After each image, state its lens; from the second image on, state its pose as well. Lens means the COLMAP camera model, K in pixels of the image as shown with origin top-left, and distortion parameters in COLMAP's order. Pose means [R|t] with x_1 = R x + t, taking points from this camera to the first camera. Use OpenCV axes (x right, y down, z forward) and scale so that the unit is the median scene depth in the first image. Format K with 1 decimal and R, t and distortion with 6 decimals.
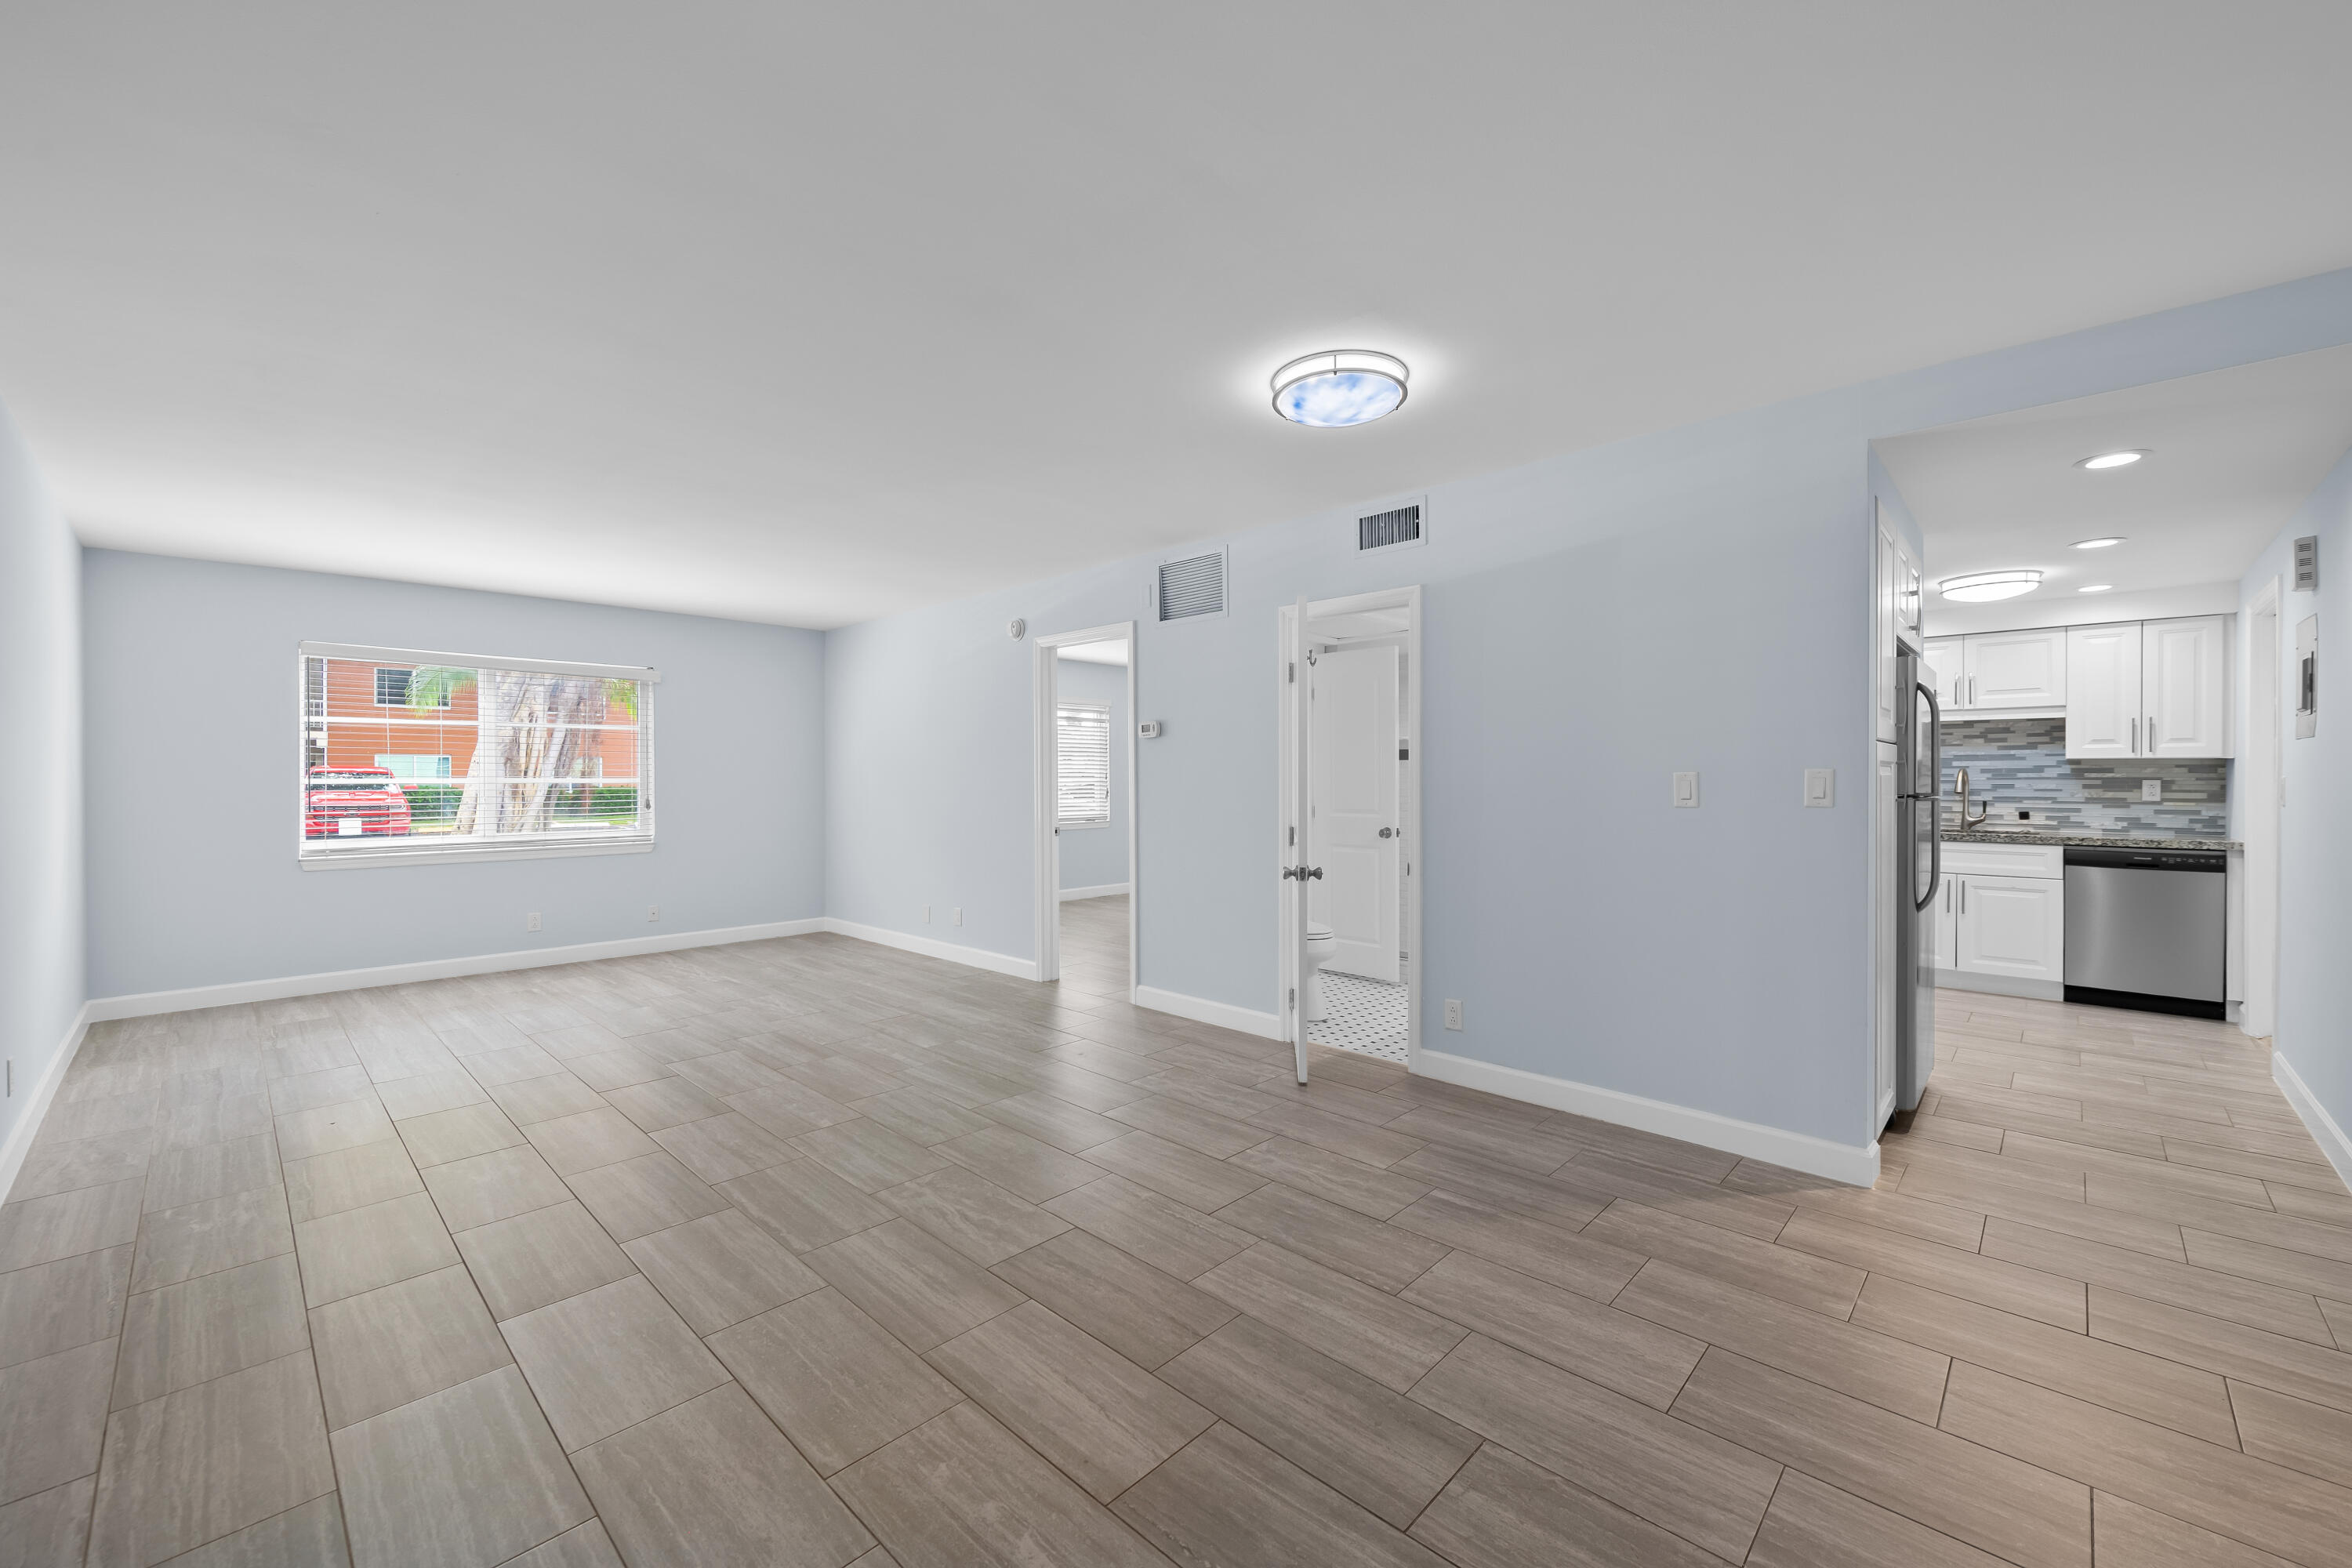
lens RADIAL K [[947.0, 0, 1176.0], [0, 947.0, 784.0], [0, 0, 1]] dist [0.001905, -0.000123]
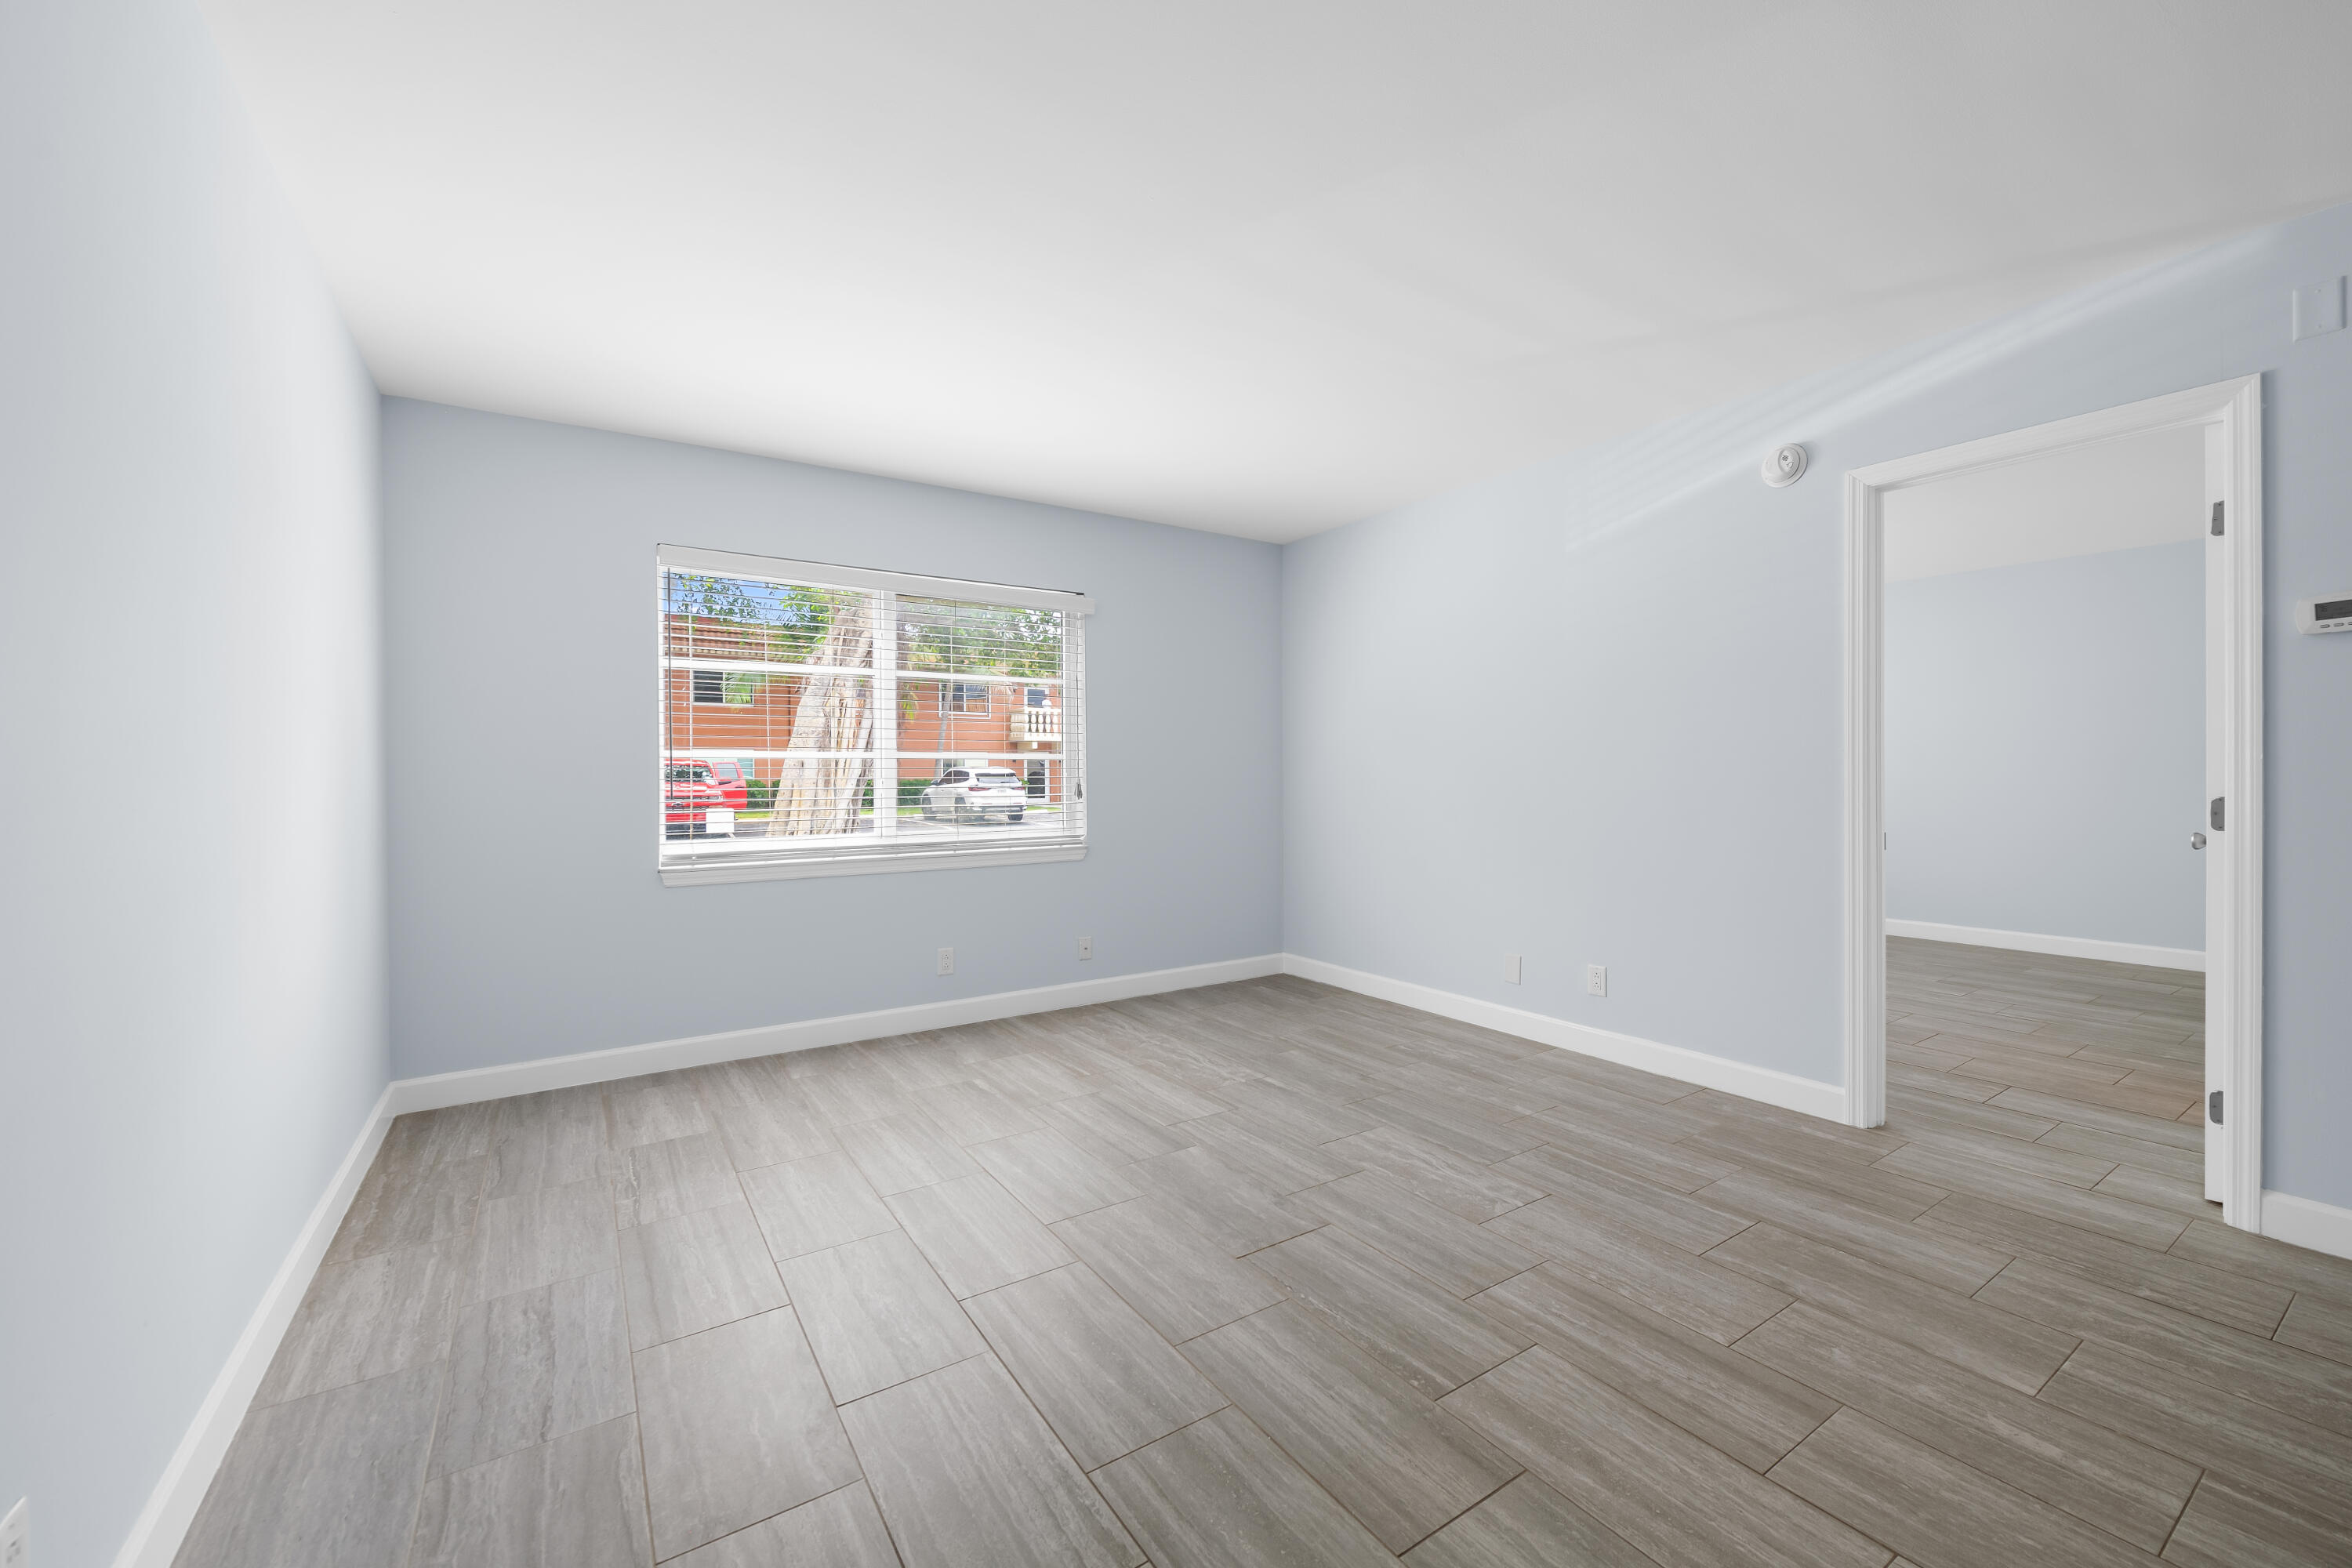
lens RADIAL K [[947.0, 0, 1176.0], [0, 947.0, 784.0], [0, 0, 1]] dist [0.001905, -0.000123]
pose [[0.975378, -0.000431, -0.220541, -0.528389], [0.001509, 0.999988, 0.004719, 0.021008], [0.220536, -0.004936, 0.975366, 0.537866]]
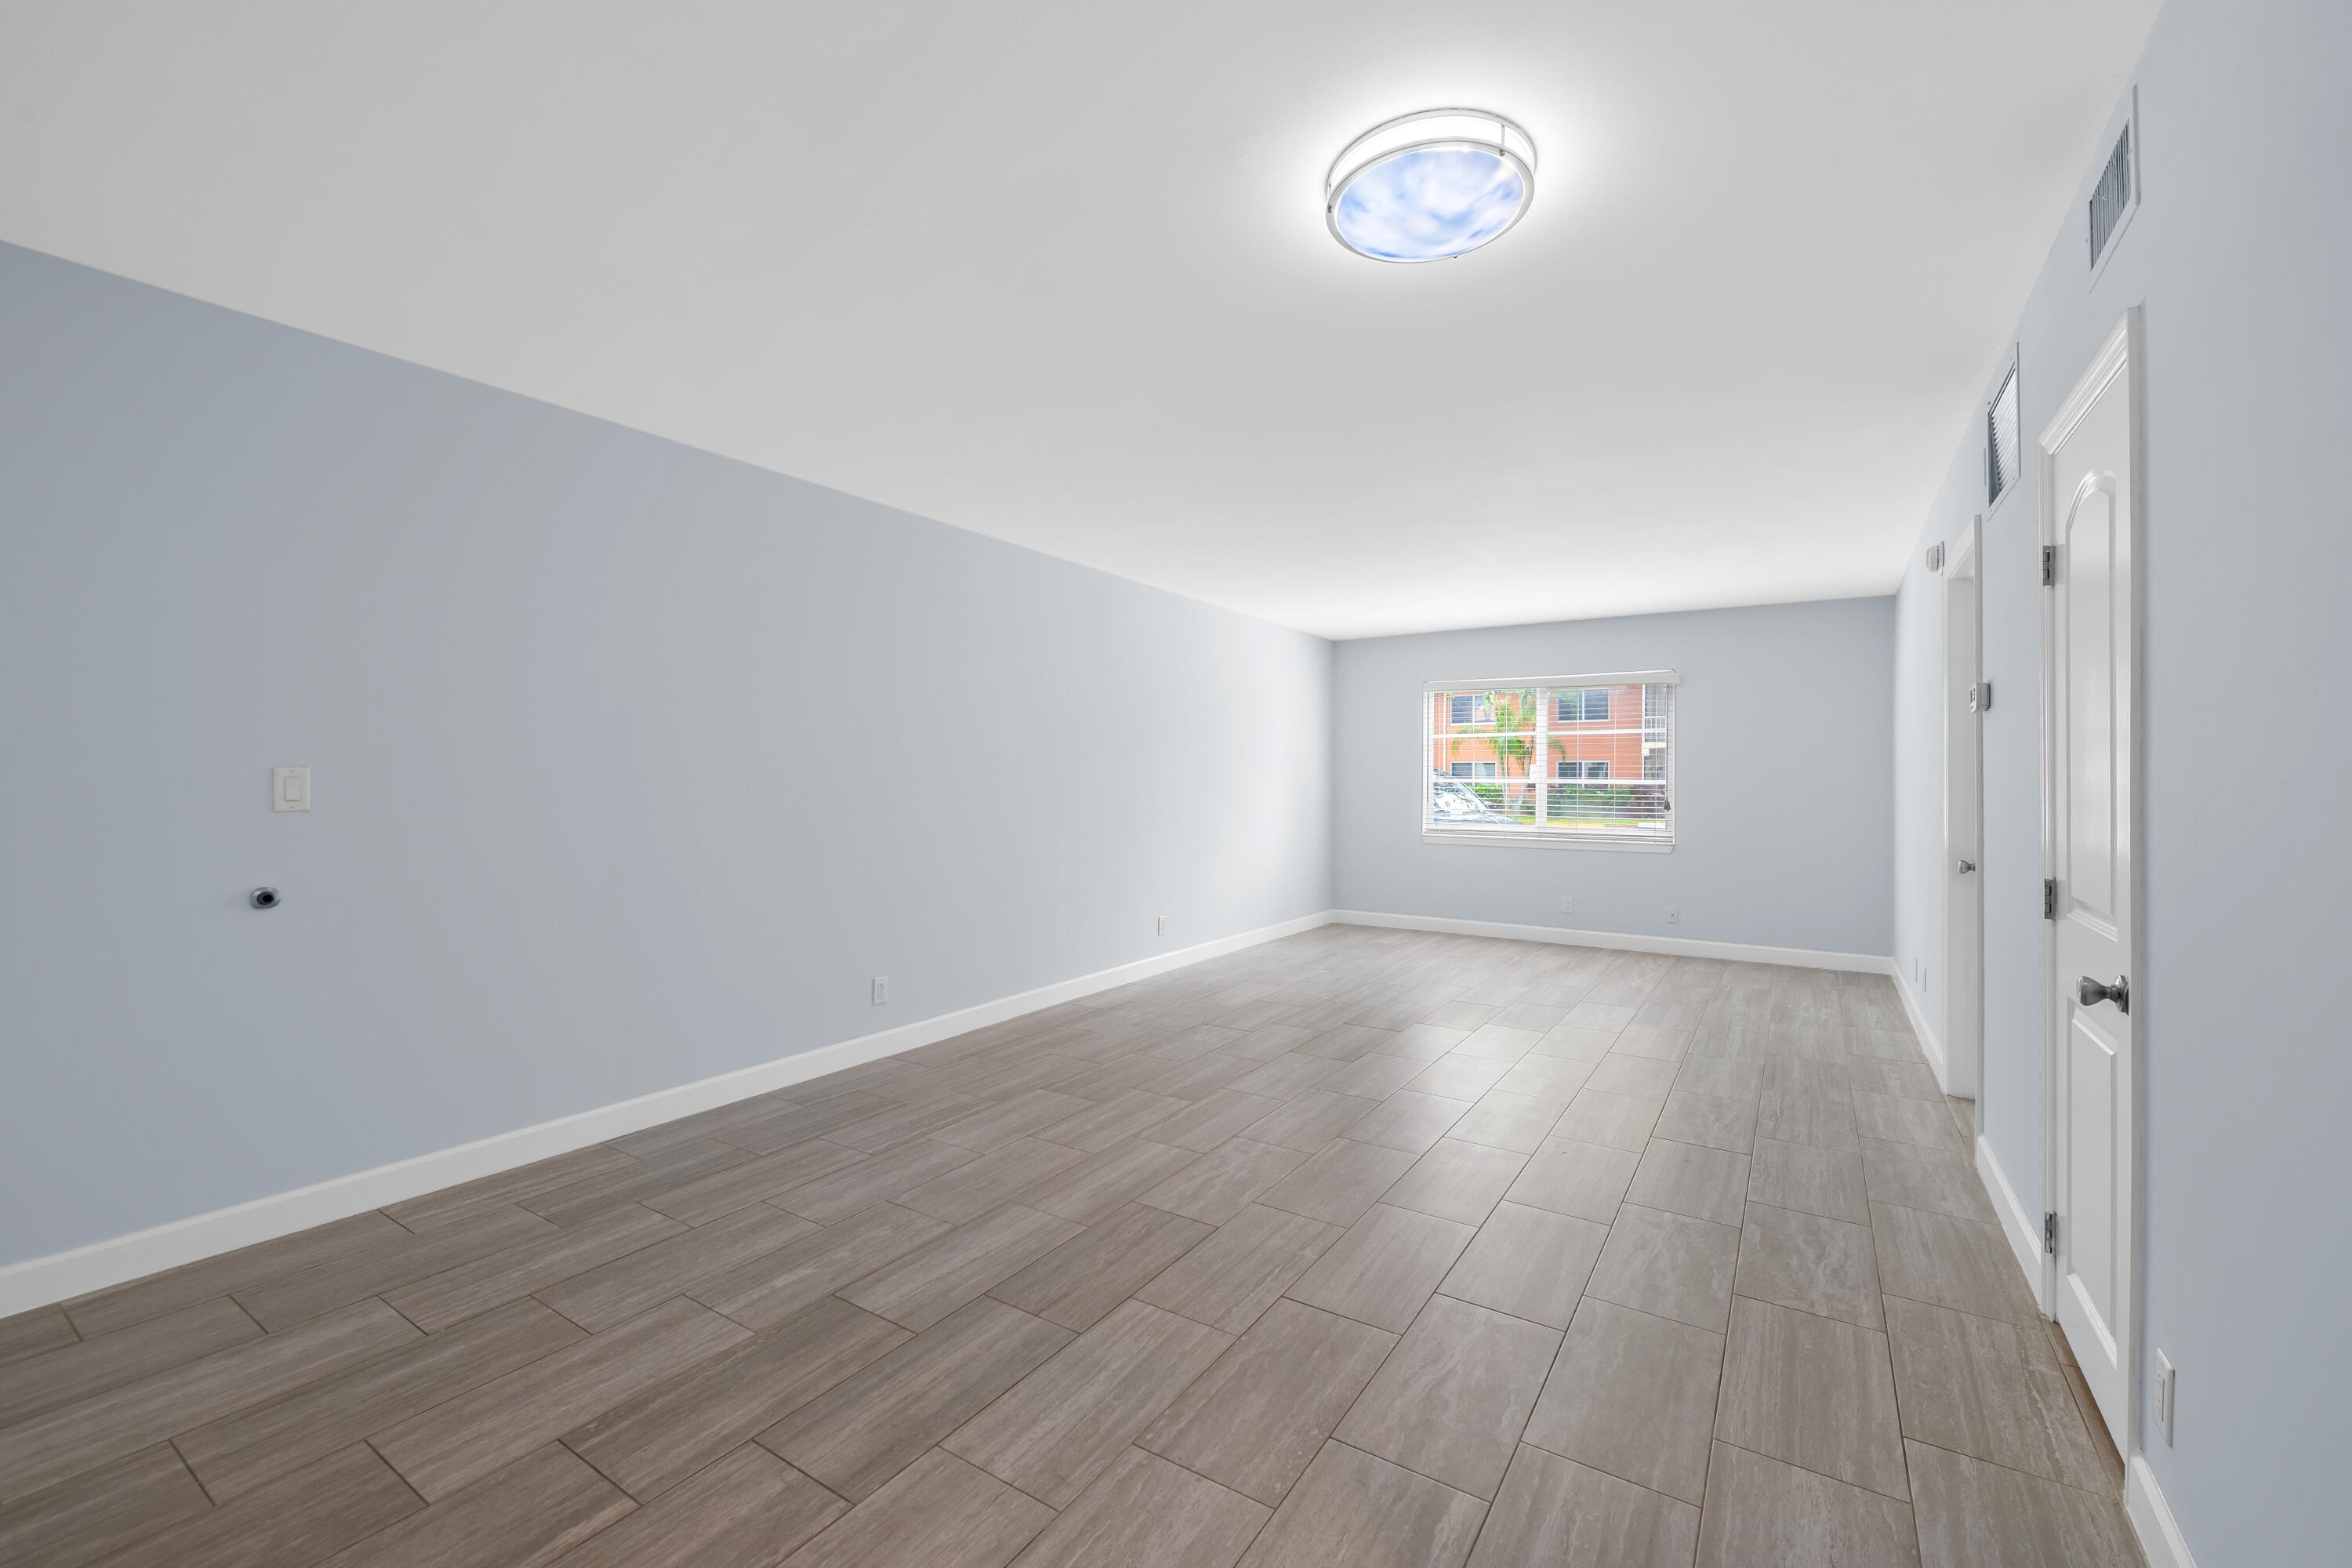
lens RADIAL K [[947.0, 0, 1176.0], [0, 947.0, 784.0], [0, 0, 1]] dist [0.001905, -0.000123]
pose [[0.179173, 0.008041, -0.983785, 0.535075], [-0.010938, 0.999921, 0.006181, -0.002745], [0.983757, 0.009653, 0.179247, 0.478359]]
